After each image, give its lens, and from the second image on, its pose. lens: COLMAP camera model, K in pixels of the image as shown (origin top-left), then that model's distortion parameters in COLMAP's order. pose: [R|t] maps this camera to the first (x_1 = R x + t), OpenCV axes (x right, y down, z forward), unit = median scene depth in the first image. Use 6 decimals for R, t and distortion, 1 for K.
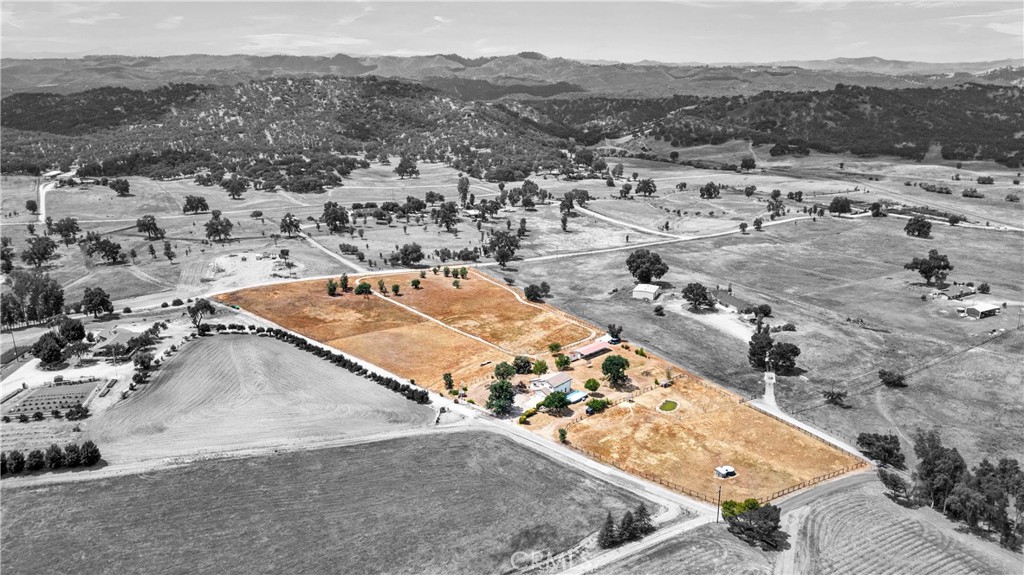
lens RADIAL K [[723.4, 0, 512.6], [0, 723.4, 296.0], [0, 0, 1]] dist [0.074532, -0.073283]
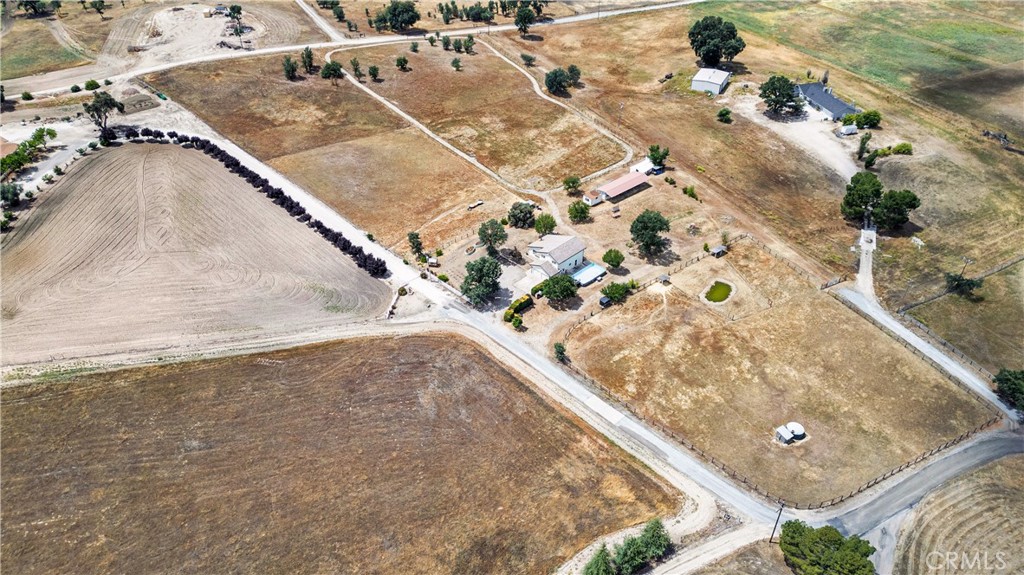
lens RADIAL K [[723.4, 0, 510.6], [0, 723.4, 293.4], [0, 0, 1]] dist [0.074532, -0.073283]
pose [[0.997126, 0.045492, -0.060590, 0.048498], [-0.021140, 0.934969, 0.354098, -0.086113], [0.072758, -0.351800, 0.933243, 0.284469]]
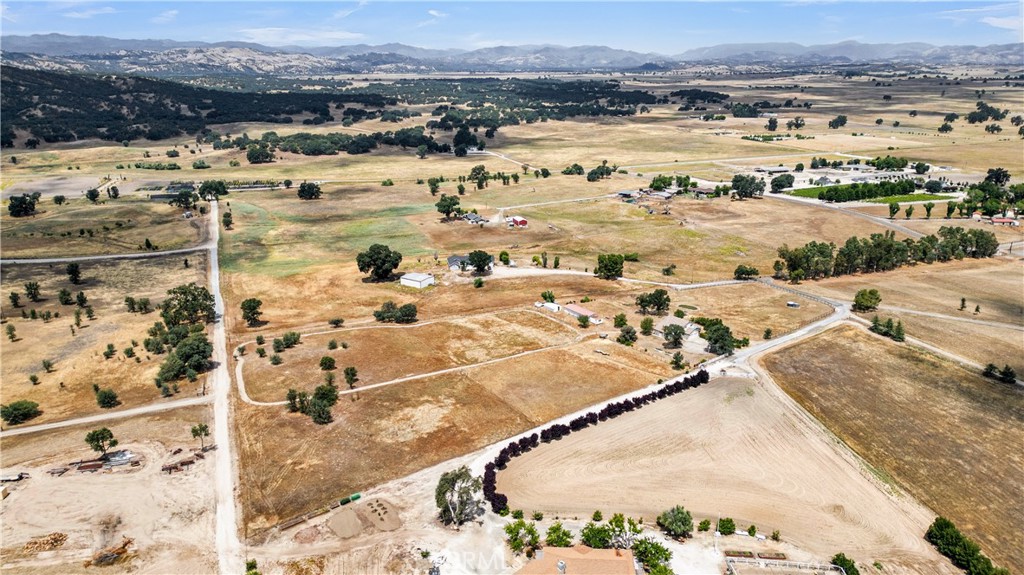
lens RADIAL K [[723.4, 0, 510.4], [0, 723.4, 285.4], [0, 0, 1]] dist [0.074532, -0.073283]
pose [[0.172147, -0.295315, 0.939763, -0.983118], [0.280572, 0.929189, 0.240596, -0.273391], [-0.944270, 0.222253, 0.242814, 0.867466]]
